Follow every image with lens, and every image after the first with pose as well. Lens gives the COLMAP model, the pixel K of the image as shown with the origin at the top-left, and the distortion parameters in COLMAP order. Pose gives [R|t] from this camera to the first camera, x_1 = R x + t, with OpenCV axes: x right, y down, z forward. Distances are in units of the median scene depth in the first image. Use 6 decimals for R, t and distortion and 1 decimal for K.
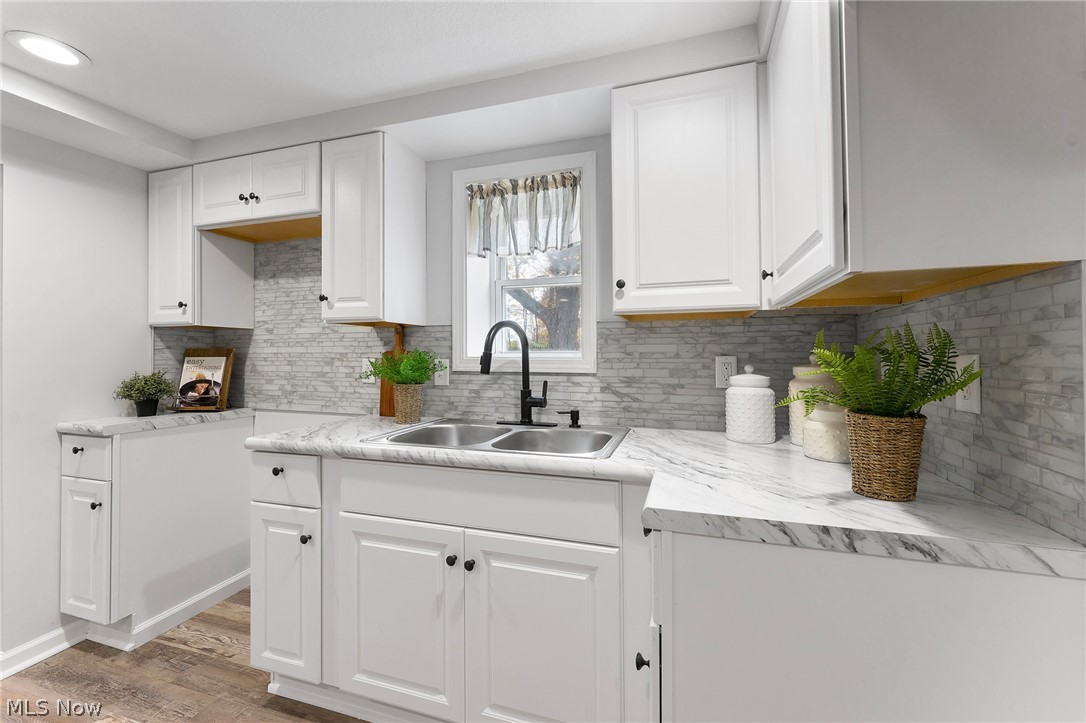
lens RADIAL K [[437.9, 0, 545.6], [0, 437.9, 352.9], [0, 0, 1]] dist [0.000510, -0.000199]
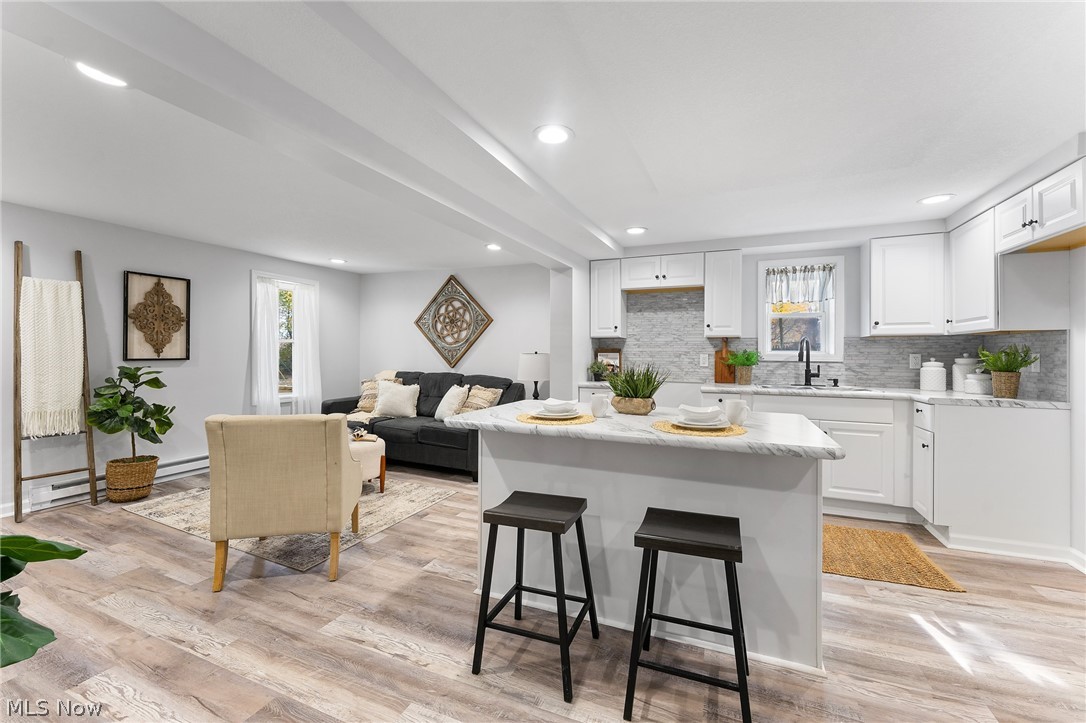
lens RADIAL K [[437.9, 0, 545.0], [0, 437.9, 352.3], [0, 0, 1]] dist [0.000510, -0.000199]
pose [[0.994841, 0.004843, -0.101335, -1.090641], [-0.004433, 0.999981, 0.004271, -0.001255], [0.101353, -0.003800, 0.994843, -1.221787]]
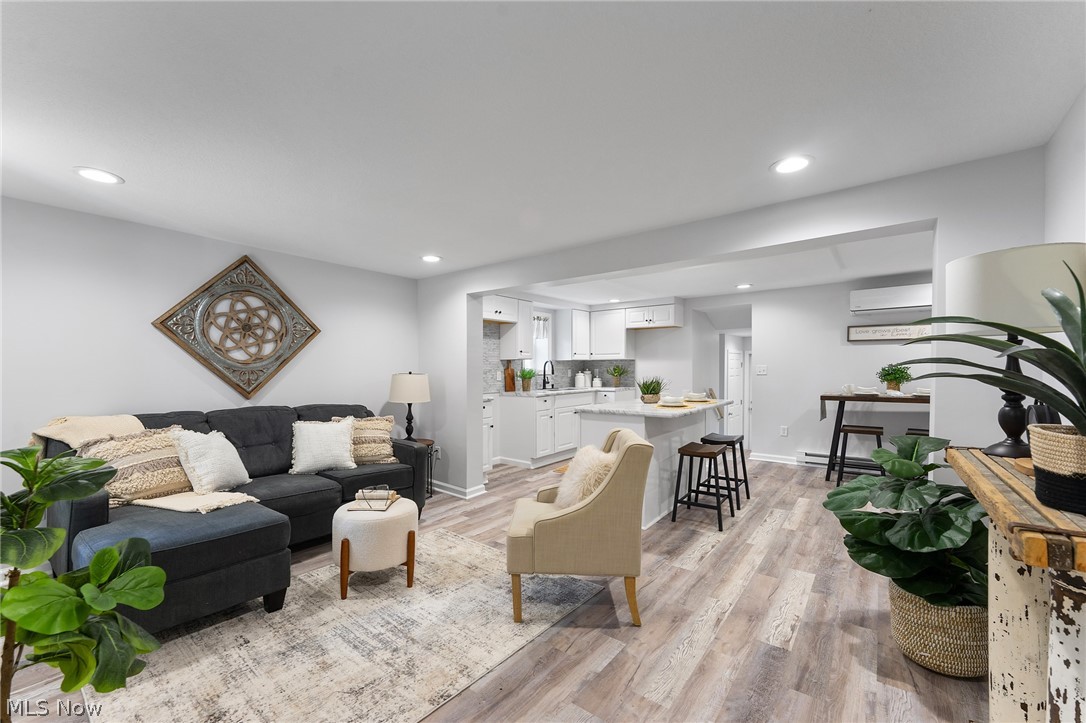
lens RADIAL K [[437.9, 0, 552.8], [0, 437.9, 375.6], [0, 0, 1]] dist [0.000510, -0.000199]
pose [[0.339019, -0.021580, 0.940532, -3.342532], [0.003202, 0.999758, 0.021784, -0.021917], [-0.940774, -0.004373, 0.339006, -0.258026]]
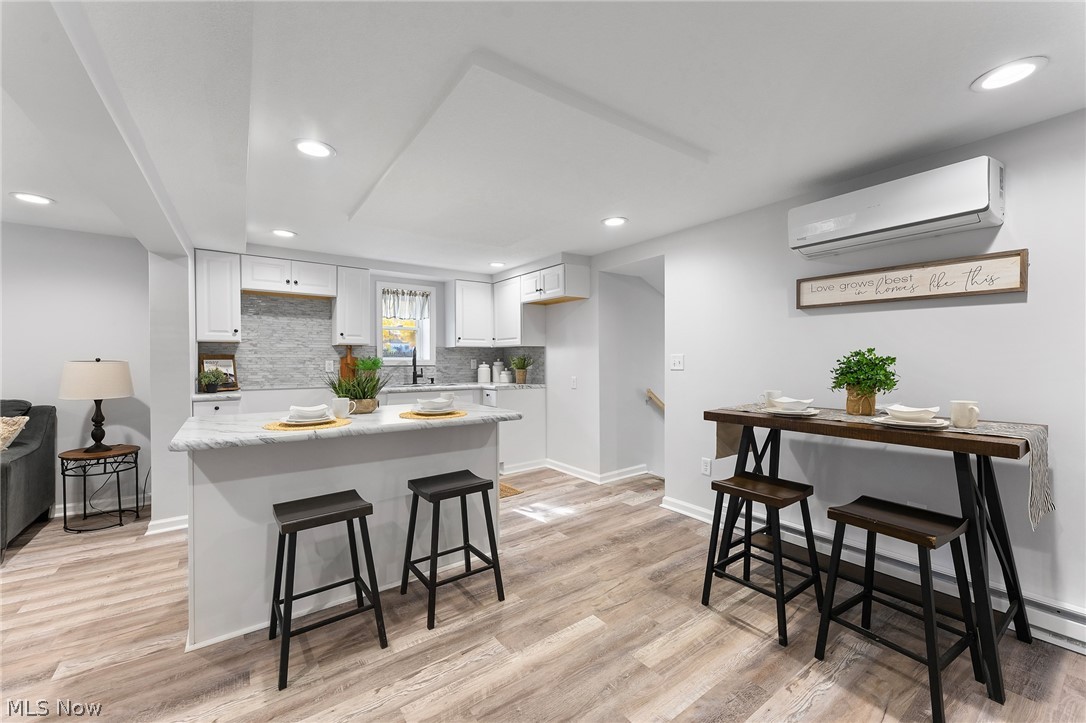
lens RADIAL K [[437.9, 0, 549.4], [0, 437.9, 364.8], [0, 0, 1]] dist [0.000510, -0.000199]
pose [[0.595925, -0.010020, 0.802978, -1.734138], [-0.004477, 0.999865, 0.015799, -0.004692], [-0.803028, -0.013010, 0.595799, -1.294543]]
